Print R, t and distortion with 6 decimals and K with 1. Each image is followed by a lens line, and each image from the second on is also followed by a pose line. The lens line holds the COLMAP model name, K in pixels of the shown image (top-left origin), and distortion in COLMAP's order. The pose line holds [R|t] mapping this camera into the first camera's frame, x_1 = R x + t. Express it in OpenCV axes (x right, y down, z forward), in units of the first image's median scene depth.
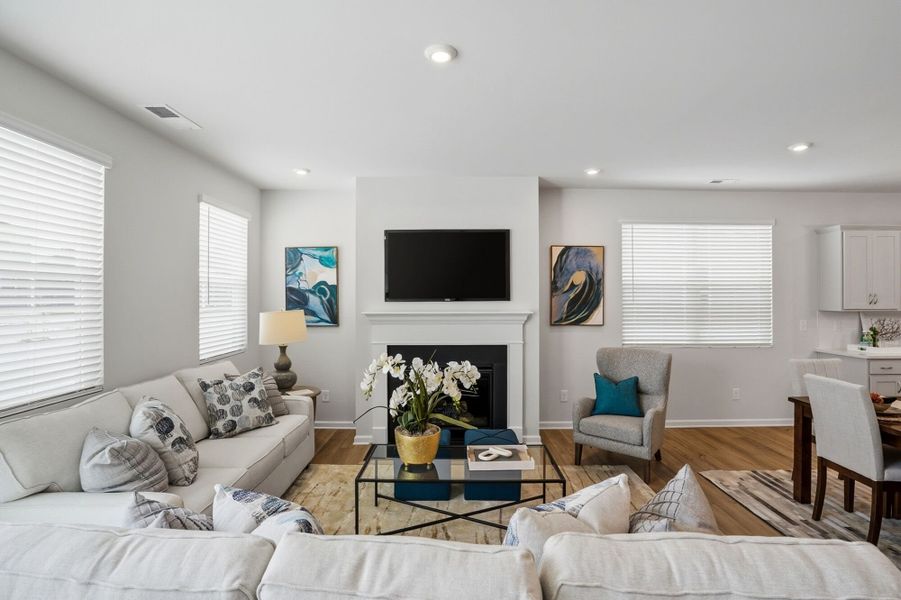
lens RADIAL K [[425.6, 0, 452.2], [0, 425.6, 296.9], [0, 0, 1]] dist [-0.055211, 0.017472]
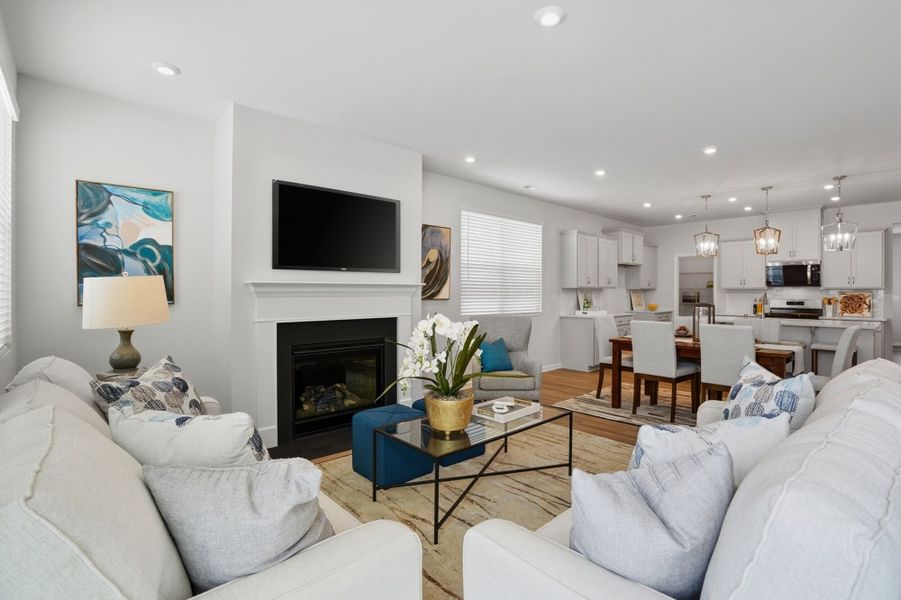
lens RADIAL K [[425.6, 0, 449.4], [0, 425.6, 293.0], [0, 0, 1]] dist [-0.055211, 0.017472]
pose [[0.737323, 0.000826, 0.675540, -0.446956], [-0.004926, 0.999979, 0.004155, 0.051633], [-0.675523, -0.006391, 0.737311, 0.190725]]
